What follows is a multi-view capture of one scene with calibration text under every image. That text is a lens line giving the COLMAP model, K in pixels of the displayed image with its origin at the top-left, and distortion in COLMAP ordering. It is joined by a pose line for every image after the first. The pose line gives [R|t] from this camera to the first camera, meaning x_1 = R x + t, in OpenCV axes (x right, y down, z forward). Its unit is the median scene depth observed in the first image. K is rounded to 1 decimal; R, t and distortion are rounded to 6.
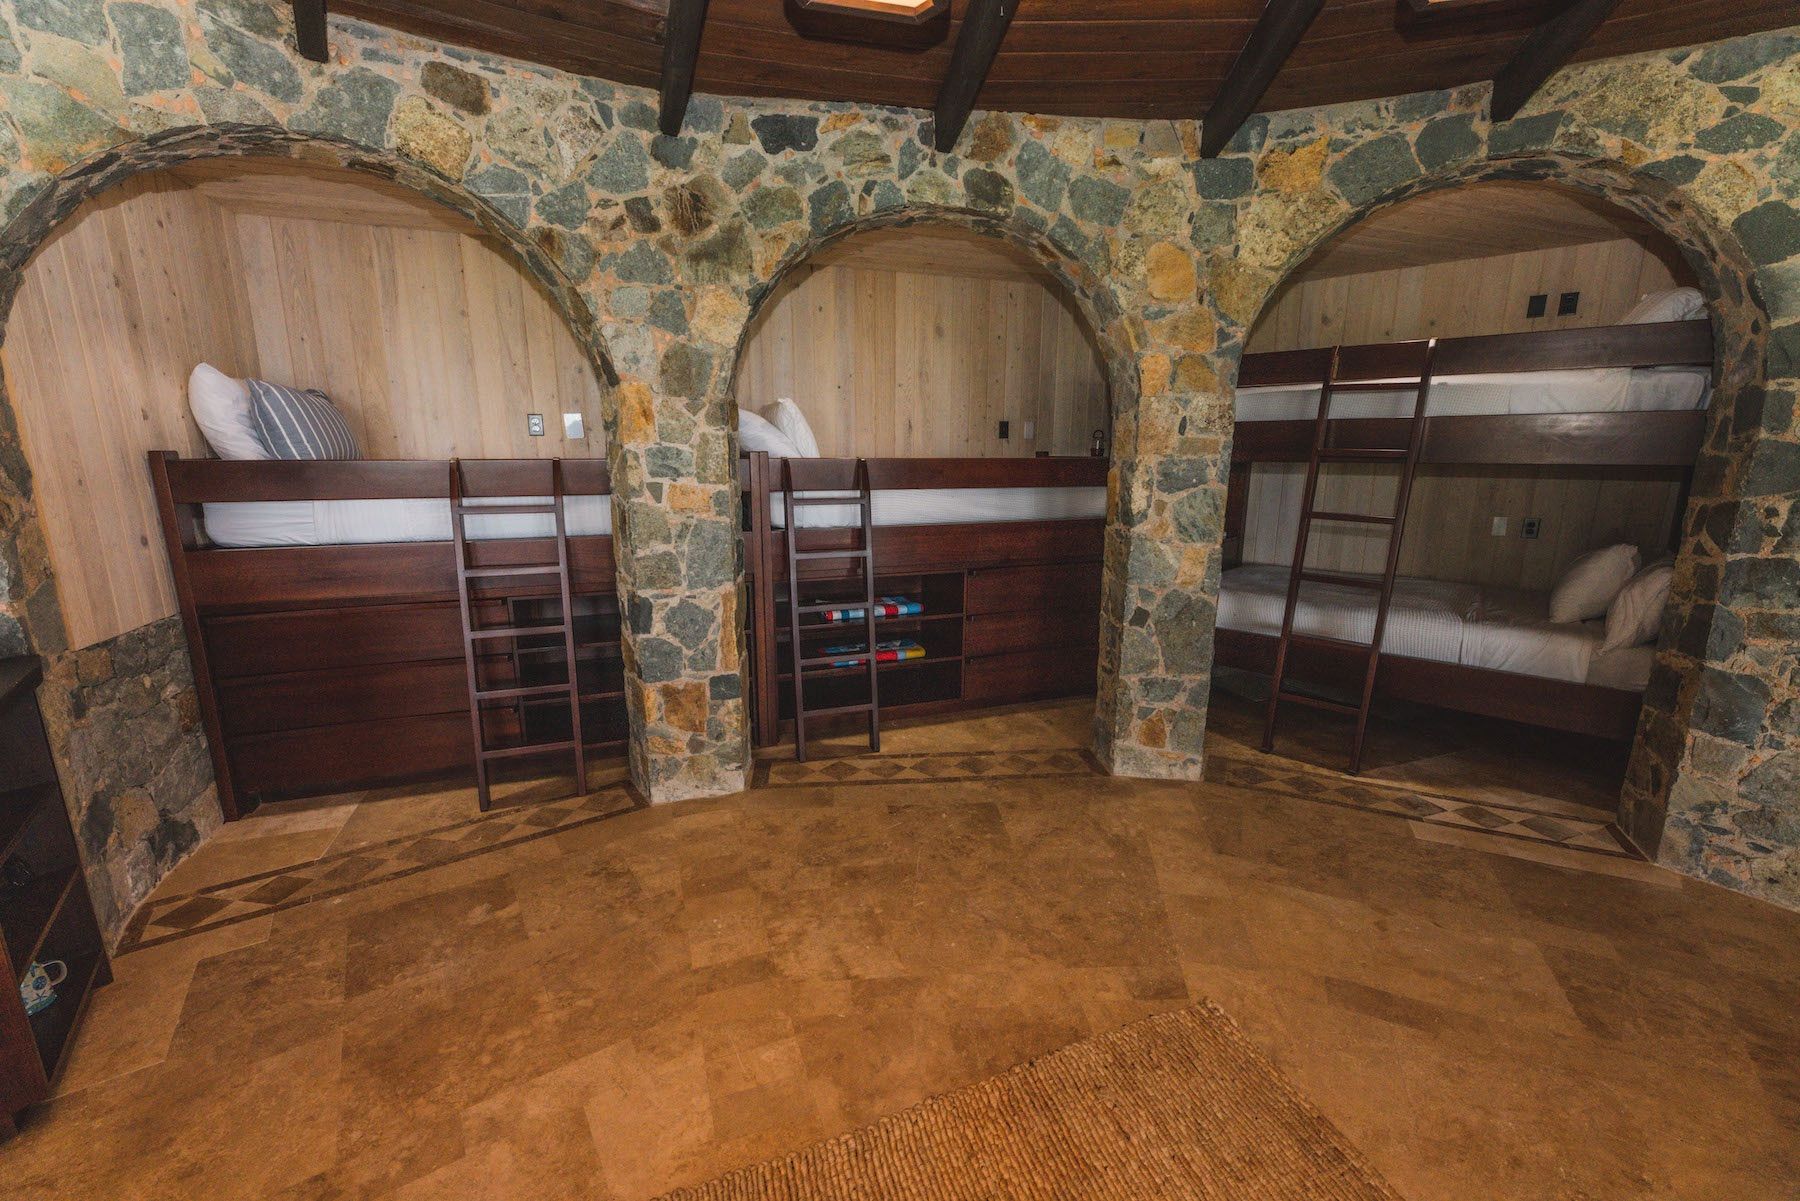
lens RADIAL K [[736.7, 0, 896.3], [0, 736.7, 599.7], [0, 0, 1]] dist [-0.001371, -0.002597]
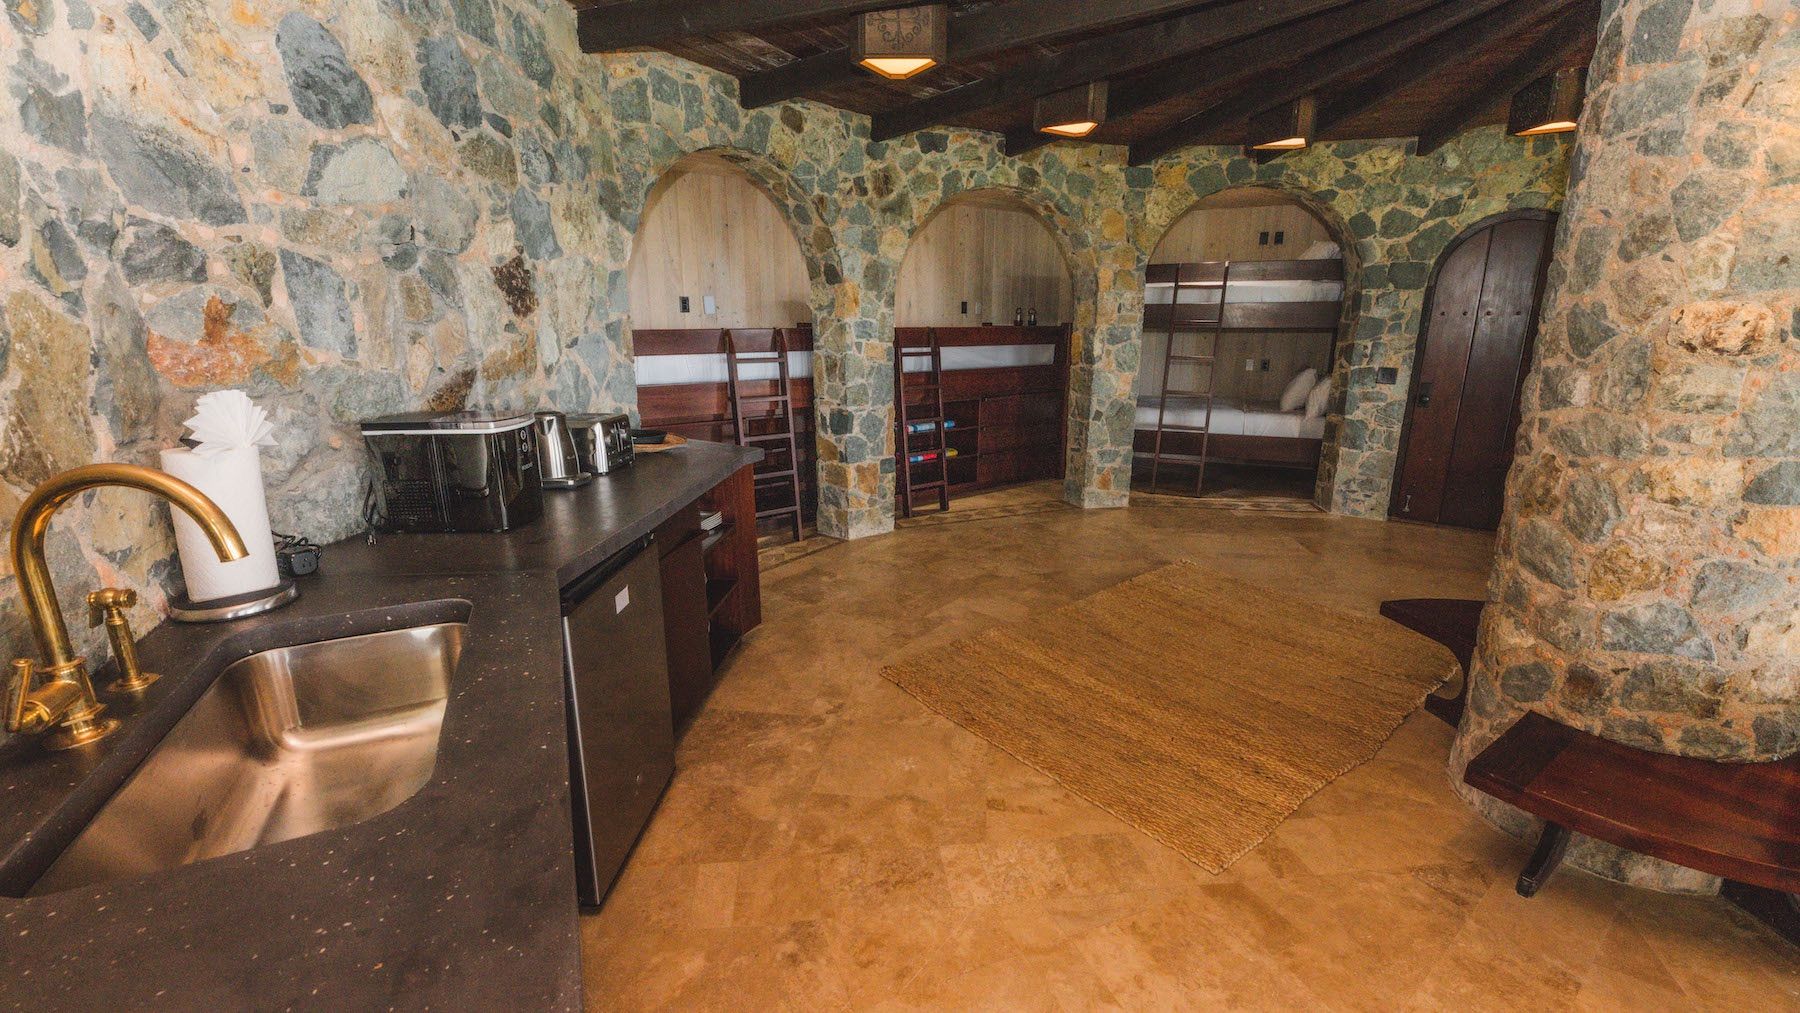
lens RADIAL K [[762.6, 0, 902.3], [0, 762.6, 511.0], [0, 0, 1]] dist [0.000627, 0.000282]
pose [[0.950880, -0.077721, 0.299644, -0.789901], [0.064878, 0.996506, 0.052592, 0.143497], [-0.302684, -0.030569, 0.952601, -0.716711]]
